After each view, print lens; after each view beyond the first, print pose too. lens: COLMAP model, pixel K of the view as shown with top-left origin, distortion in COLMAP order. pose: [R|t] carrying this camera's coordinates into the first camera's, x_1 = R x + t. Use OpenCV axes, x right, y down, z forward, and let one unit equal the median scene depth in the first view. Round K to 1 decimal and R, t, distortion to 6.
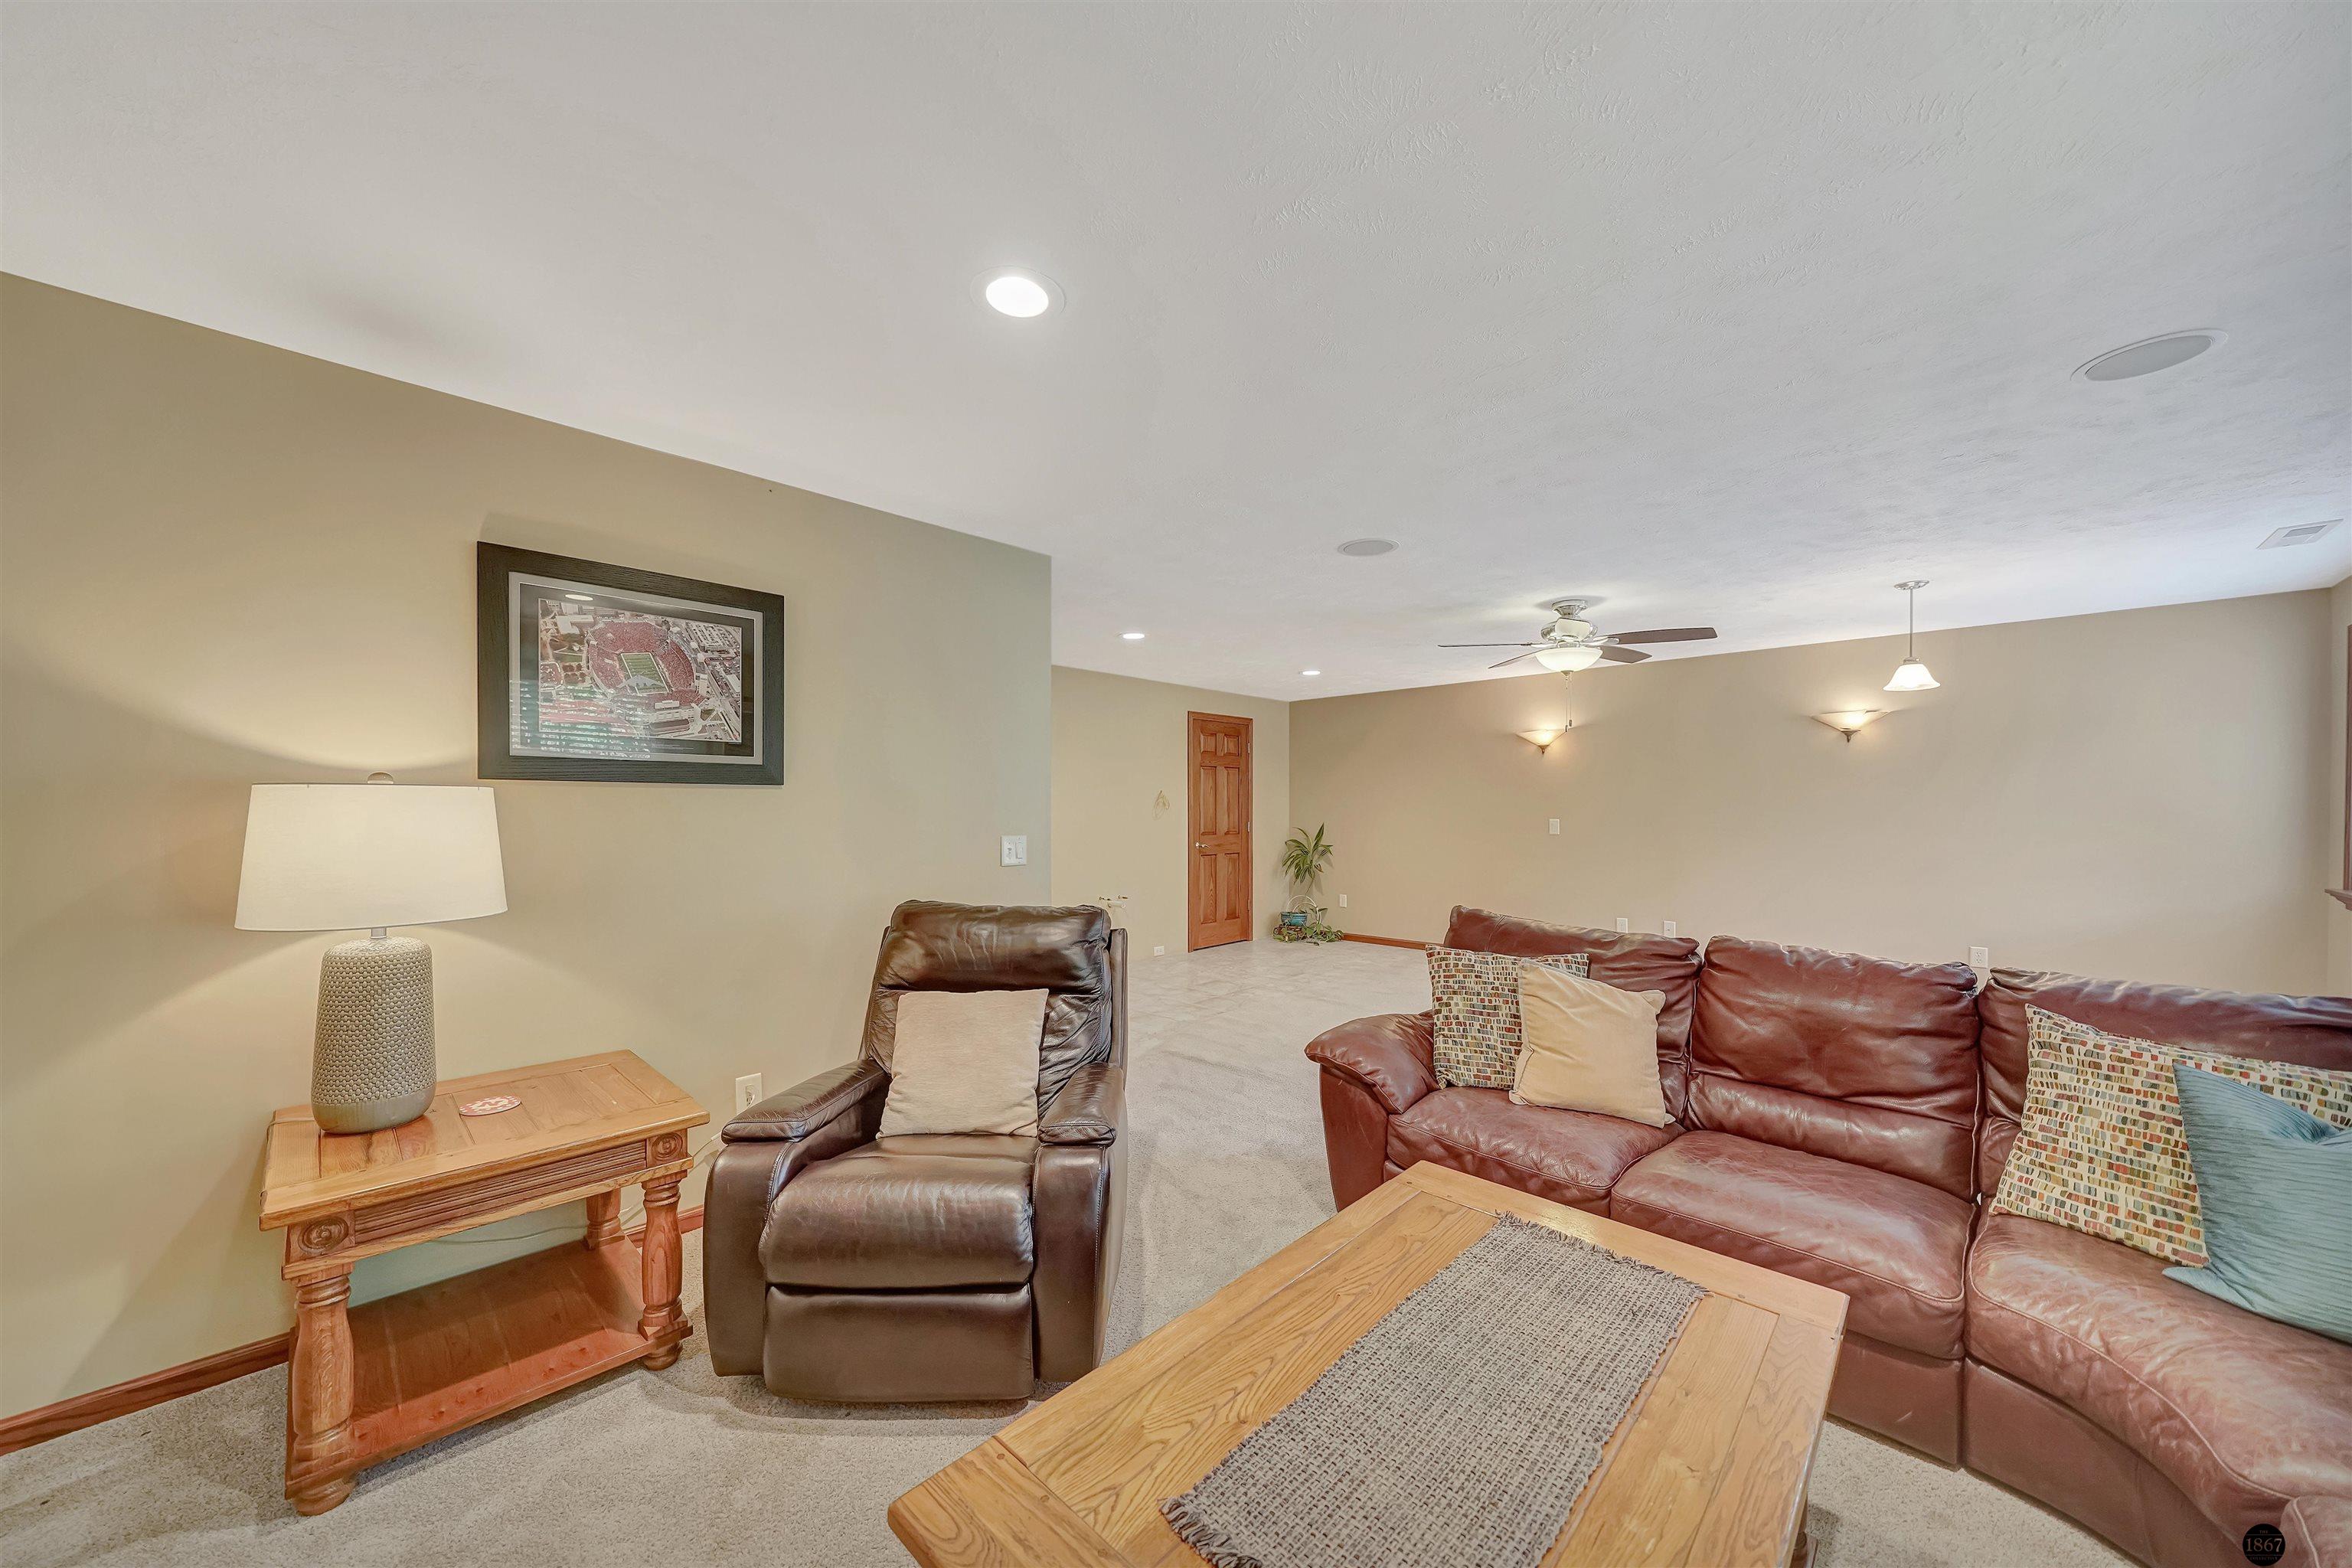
lens RADIAL K [[823.4, 0, 1173.8], [0, 823.4, 794.7], [0, 0, 1]] dist [0.000281, 0.000002]
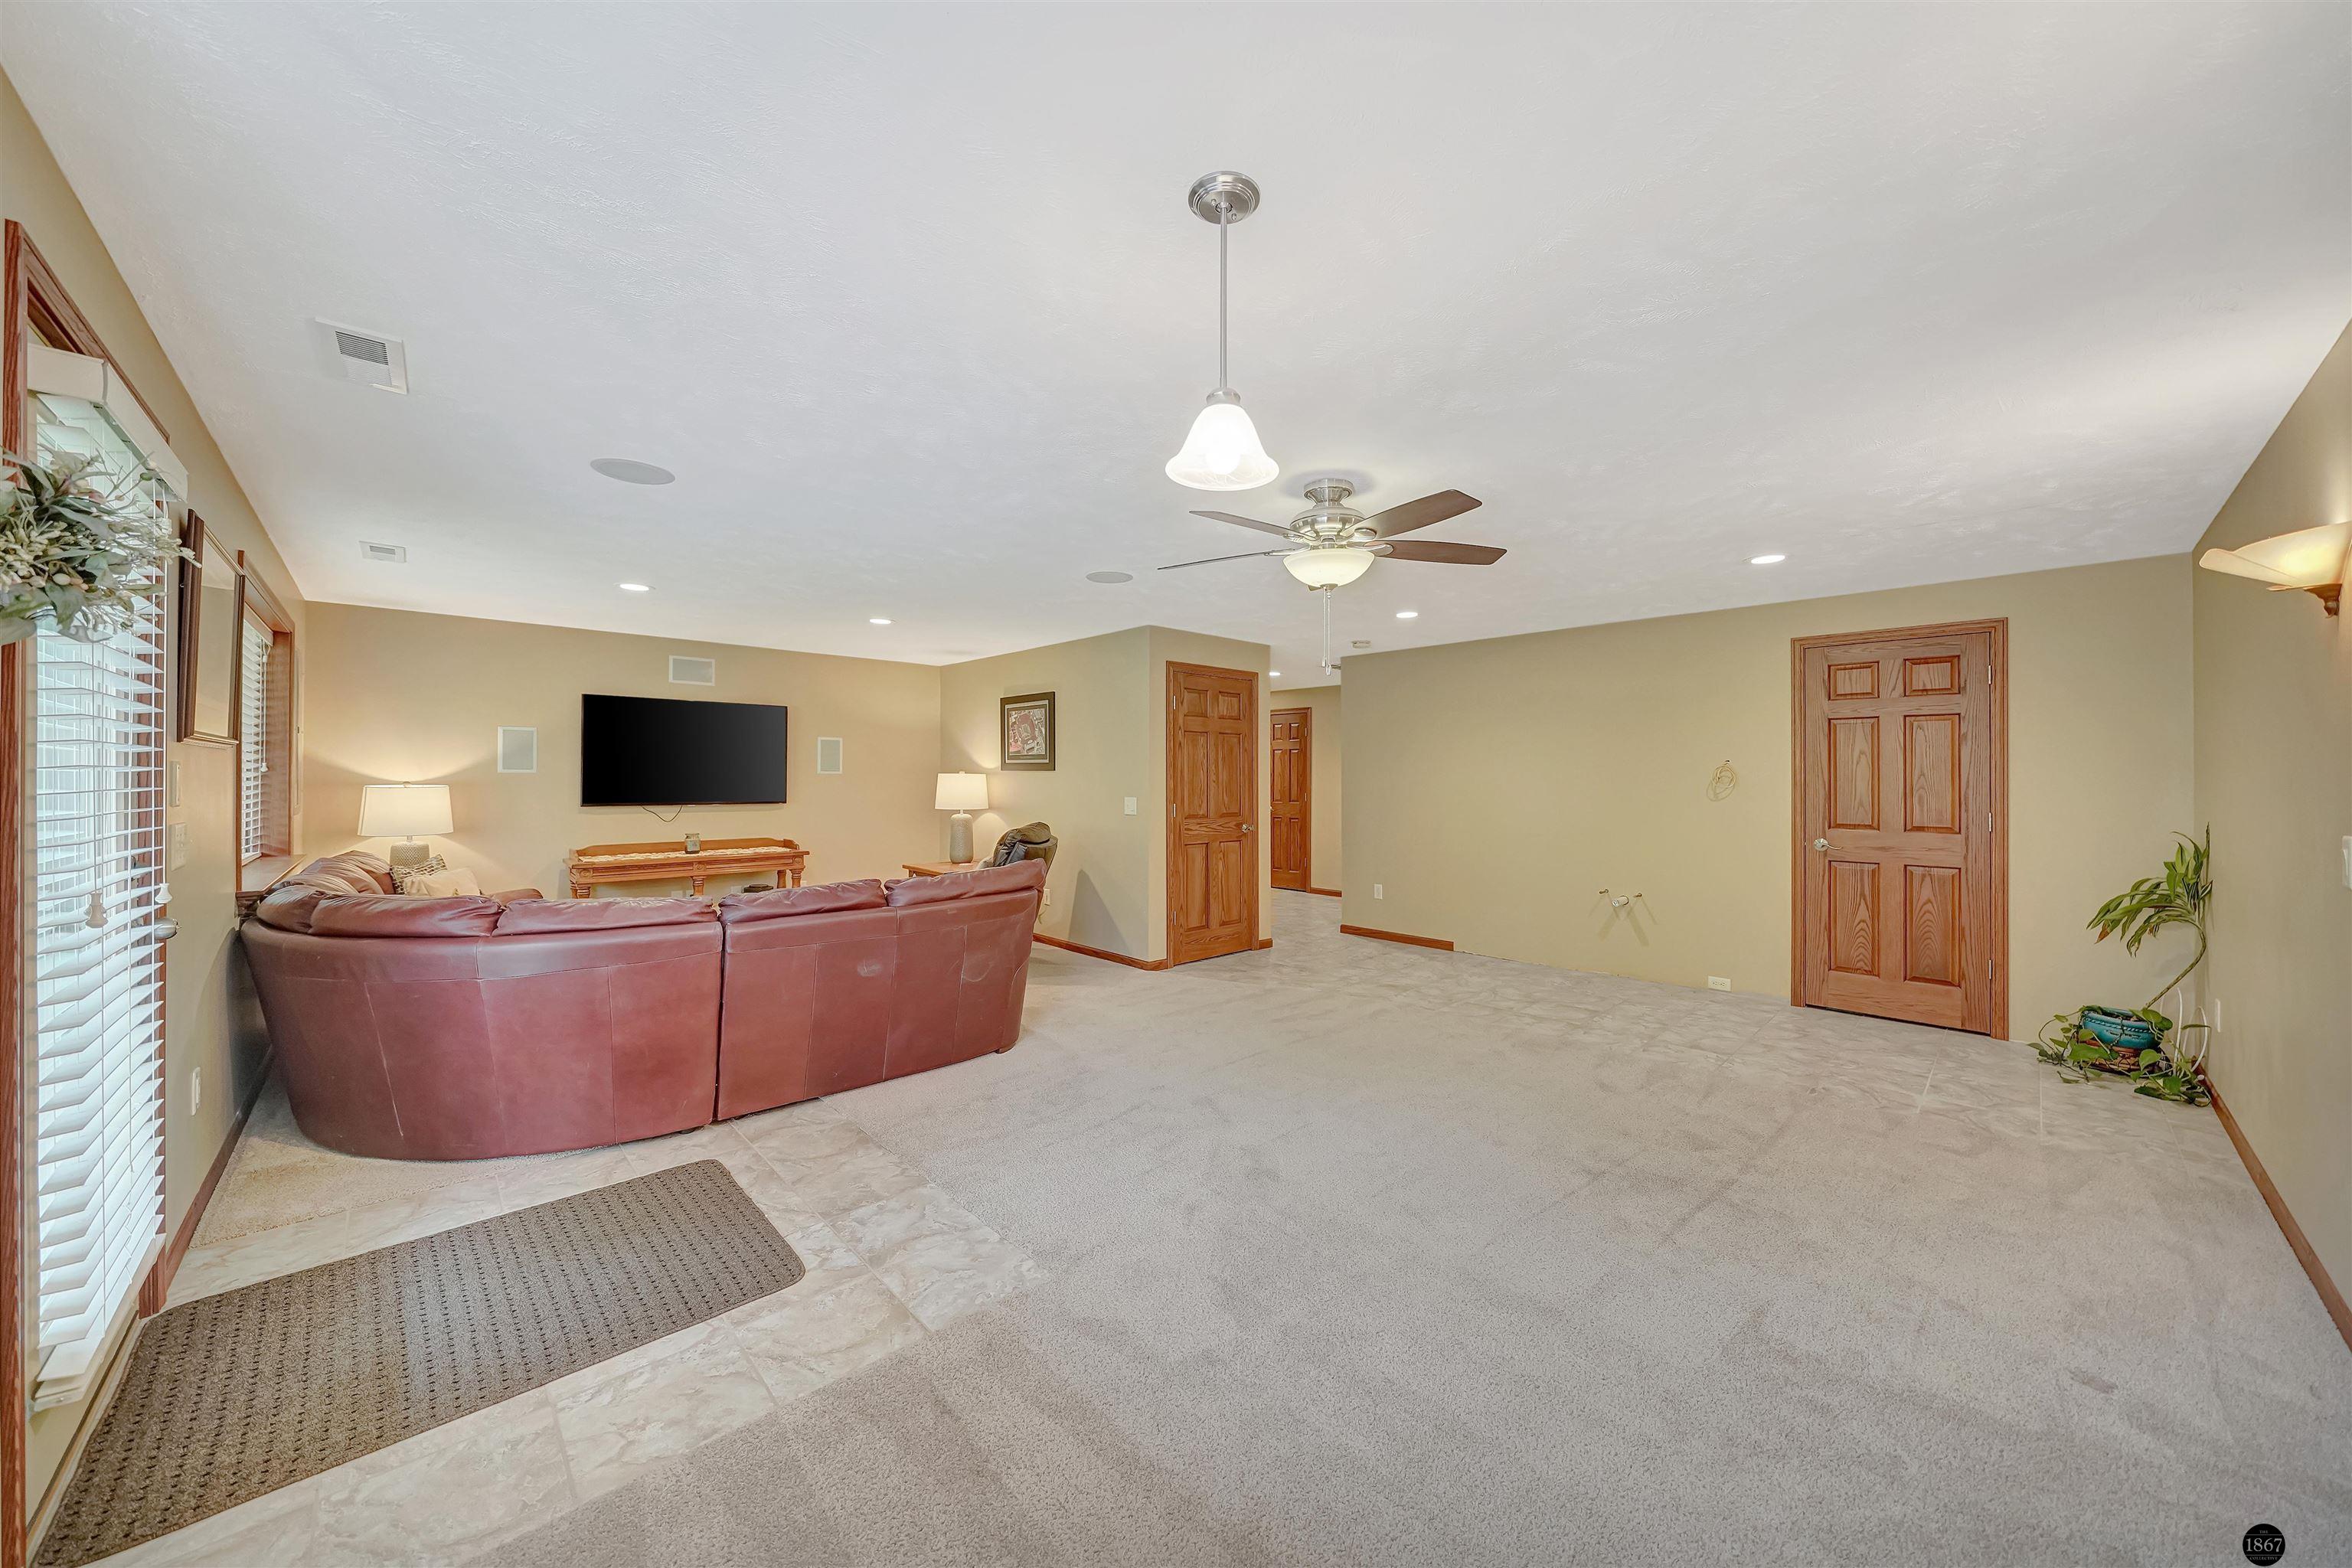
lens RADIAL K [[809.9, 0, 1176.0], [0, 809.9, 784.0], [0, 0, 1]] dist [-0.000225, -0.000009]
pose [[-0.040949, 0.005157, -0.999148, 1.871375], [0.010877, 0.999930, 0.004715, 0.019331], [0.999102, -0.010675, -0.041002, 1.468327]]
